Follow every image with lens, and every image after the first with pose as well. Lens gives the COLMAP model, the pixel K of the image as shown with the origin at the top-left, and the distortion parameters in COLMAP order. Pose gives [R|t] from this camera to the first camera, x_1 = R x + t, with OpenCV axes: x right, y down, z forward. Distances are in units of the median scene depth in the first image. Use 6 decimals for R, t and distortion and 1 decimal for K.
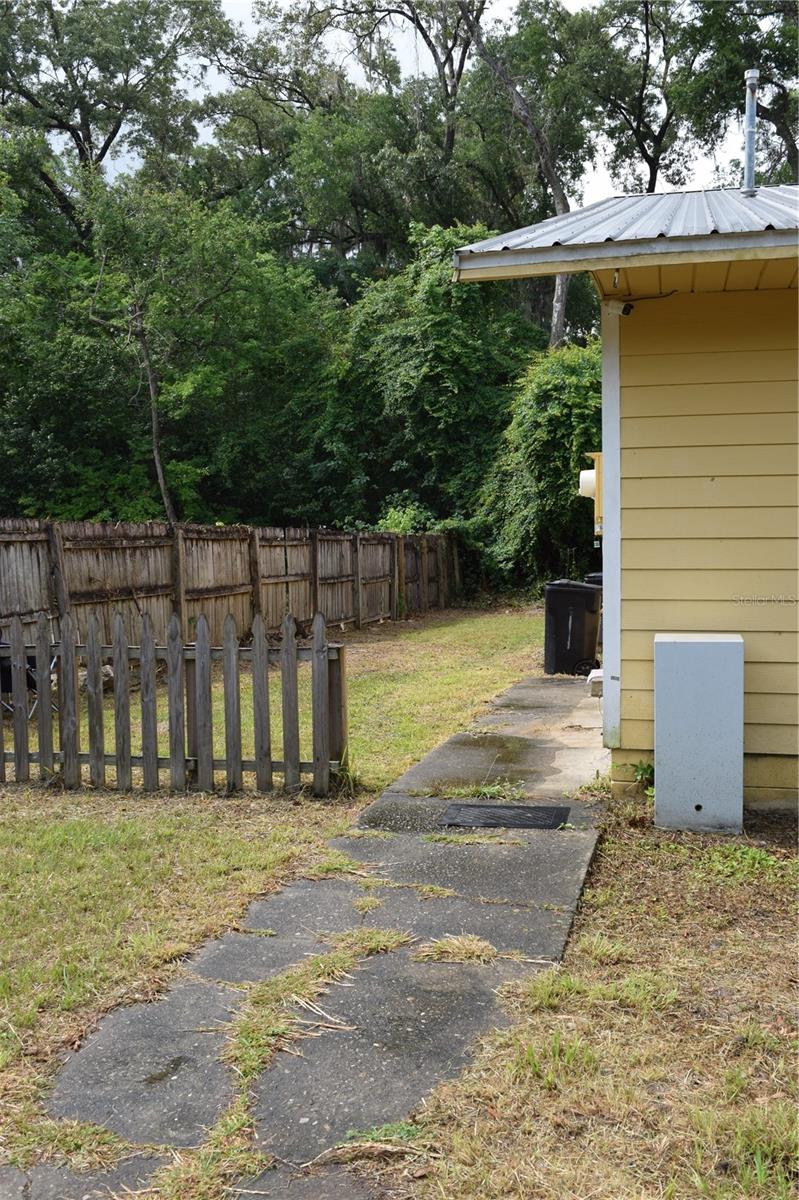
lens RADIAL K [[1054.9, 0, 399.5], [0, 1054.9, 600.0], [0, 0, 1]] dist [-0.076519, 0.009451]
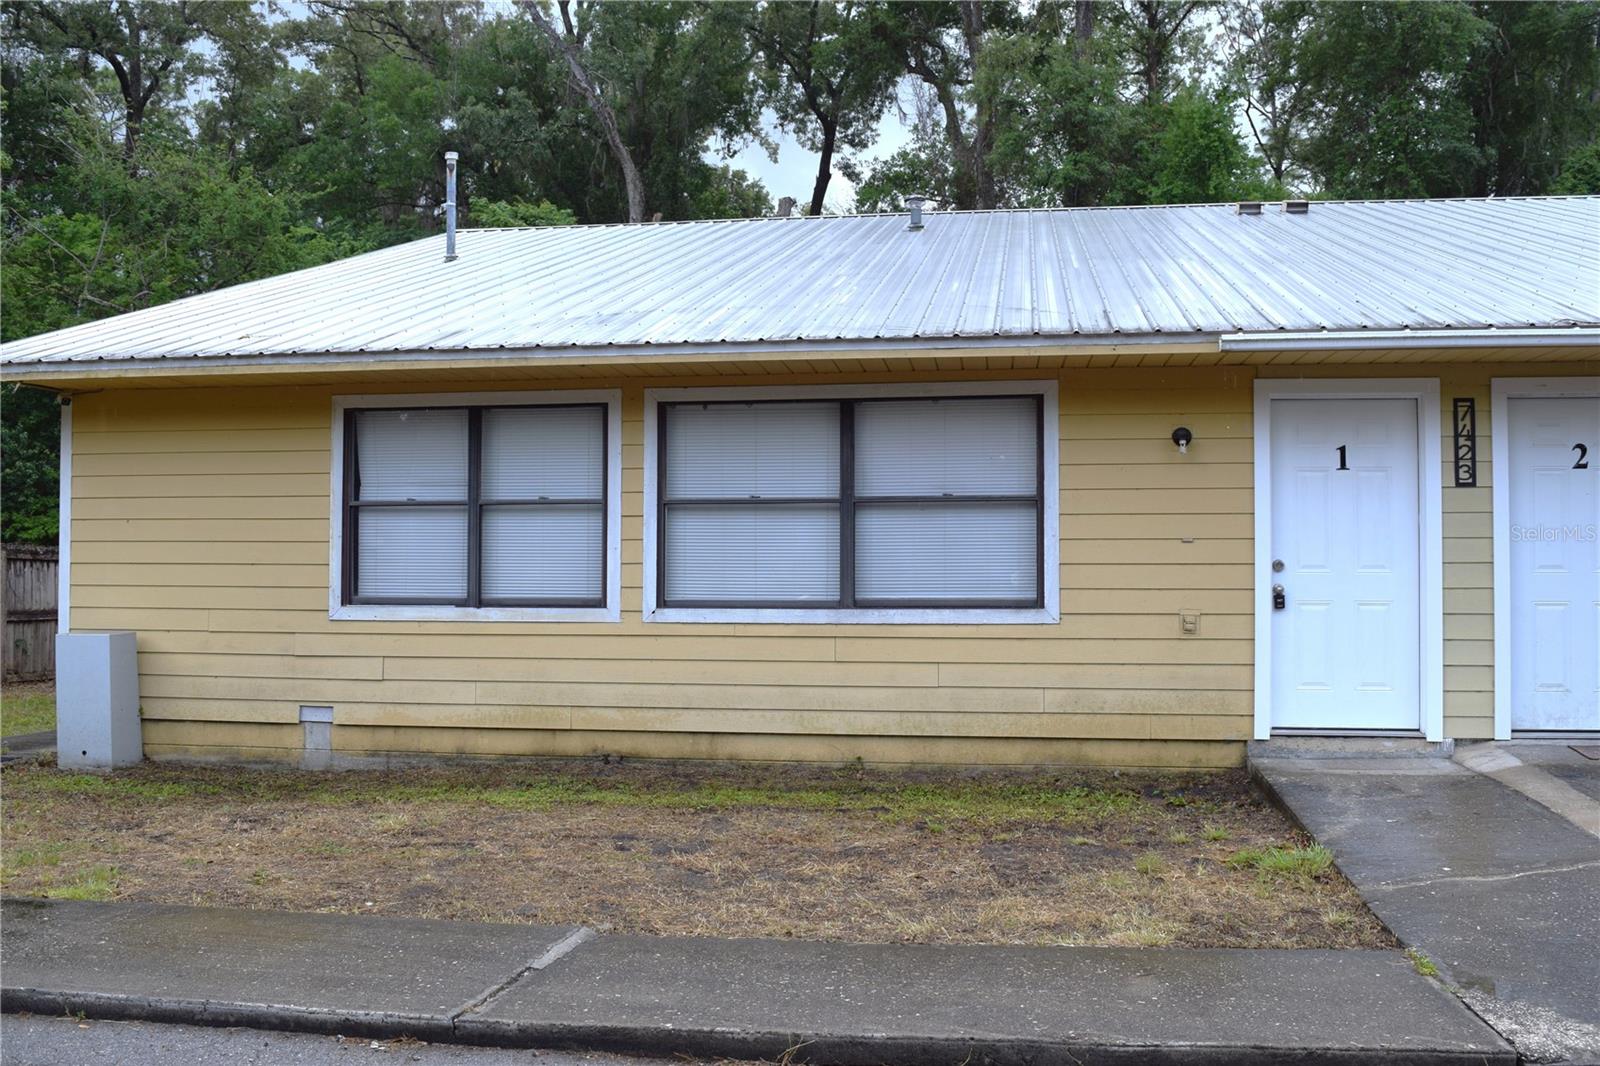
lens RADIAL K [[1406.6, 0, 800.0], [0, 1406.6, 533.0], [0, 0, 1]] dist [-0.076519, 0.009451]
pose [[0.994157, 0.013822, 0.107054, 0.166882], [-0.005175, 0.996730, -0.080637, 0.007460], [-0.107819, 0.079612, 0.990978, -0.155935]]
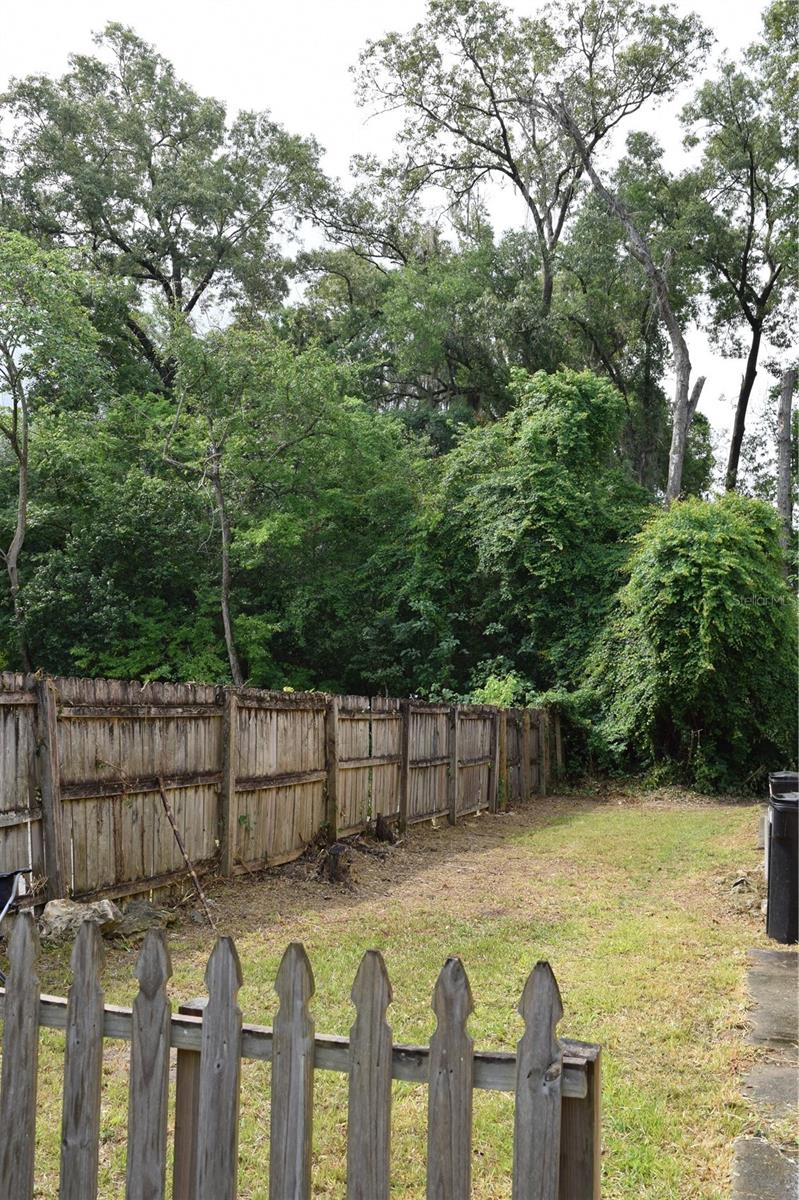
lens RADIAL K [[1054.9, 0, 399.5], [0, 1054.9, 600.0], [0, 0, 1]] dist [-0.076519, 0.009451]
pose [[0.997130, 0.032015, -0.068609, -0.018685], [-0.042375, 0.986955, -0.155321, -0.009631], [0.062742, 0.157783, 0.985479, 0.112254]]
